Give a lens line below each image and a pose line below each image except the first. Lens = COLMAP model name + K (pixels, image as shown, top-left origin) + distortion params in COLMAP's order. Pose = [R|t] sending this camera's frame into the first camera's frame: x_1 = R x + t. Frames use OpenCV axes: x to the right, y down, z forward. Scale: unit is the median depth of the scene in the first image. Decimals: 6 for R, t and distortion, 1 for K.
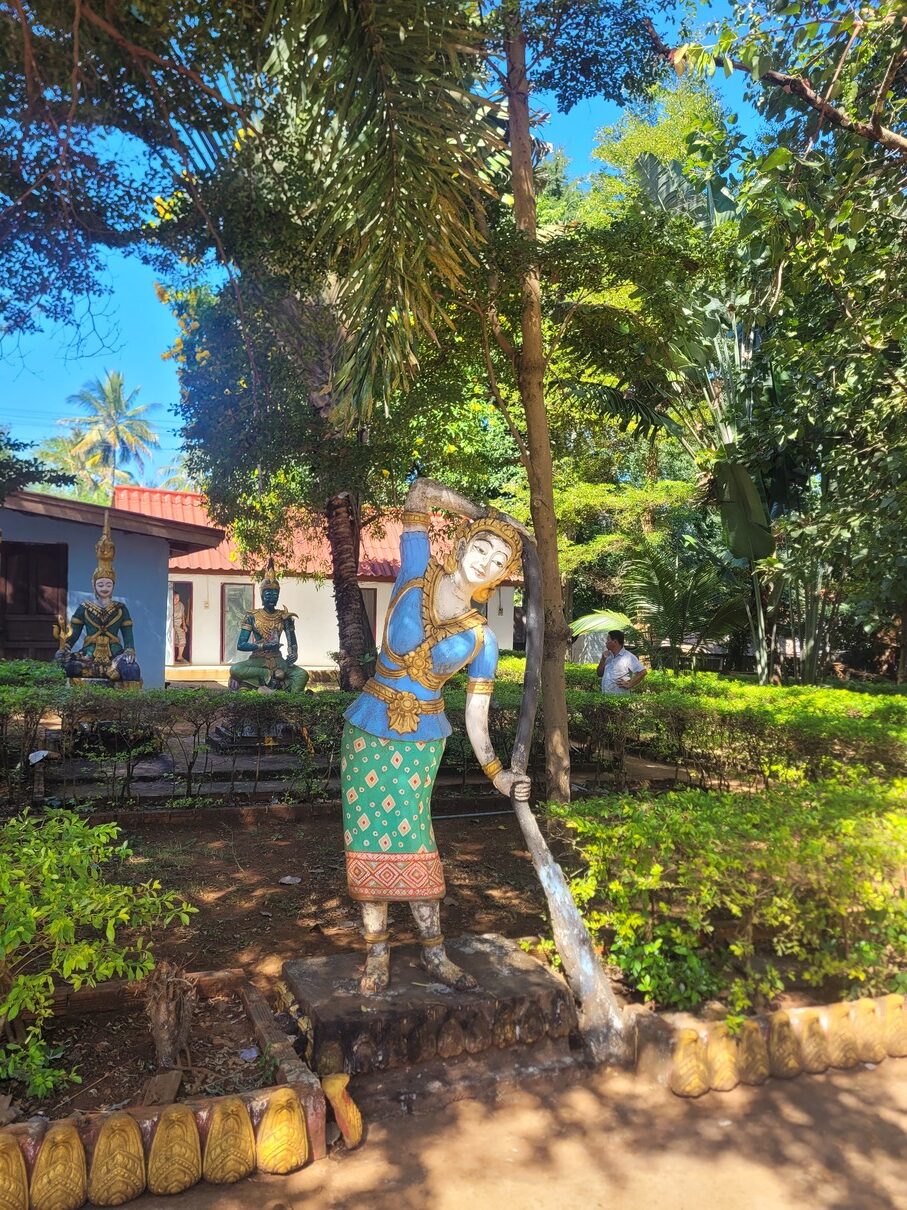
lens RADIAL K [[895.5, 0, 453.5], [0, 895.5, 605.0], [0, 0, 1]] dist [0.002637, 0.000416]
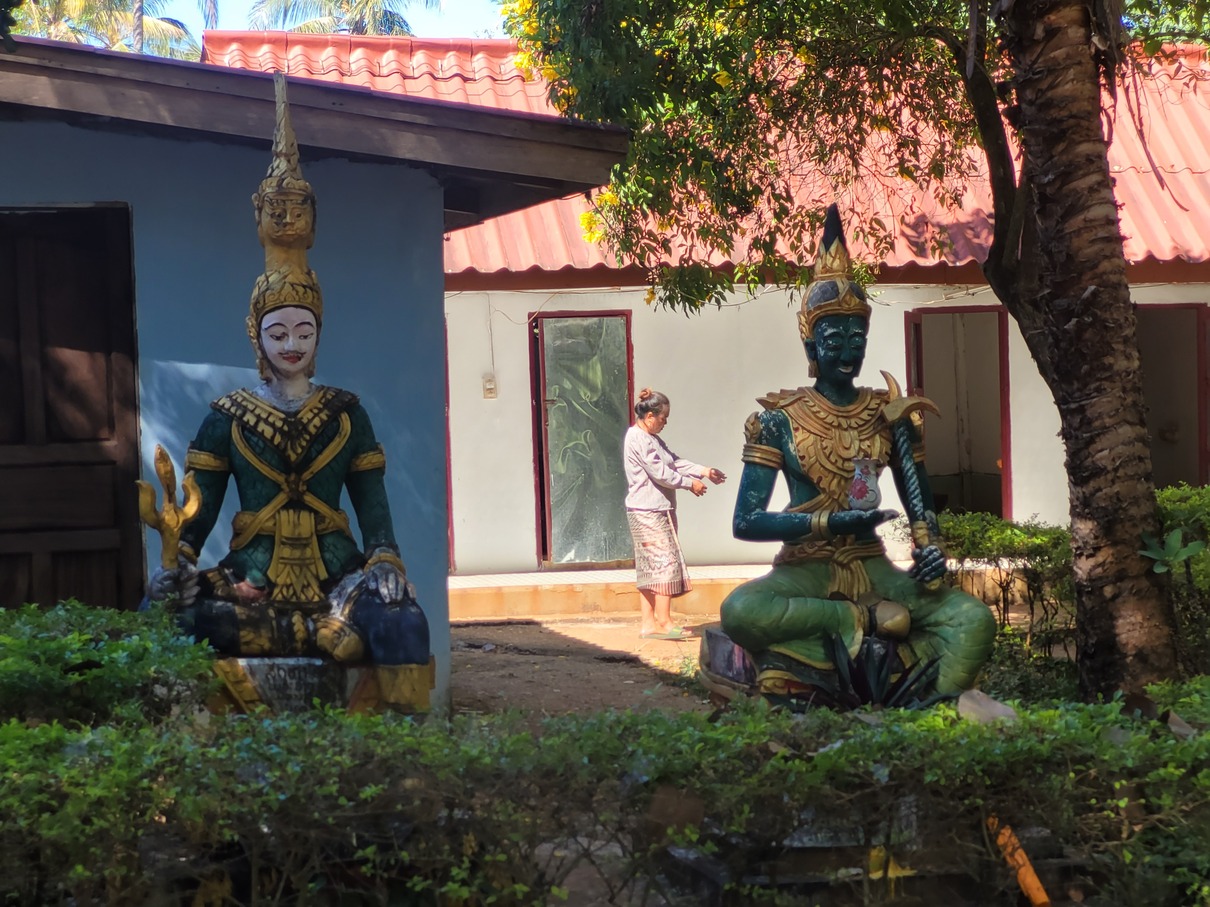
lens RADIAL K [[2698.9, 0, 605.0], [0, 2698.9, 453.5], [0, 0, 1]] dist [0.047404, 0.215744]
pose [[0.978274, -0.043285, -0.202746, -0.107502], [0.050102, 0.998334, 0.028610, -0.002952], [0.201170, -0.038146, 0.978813, 0.157716]]
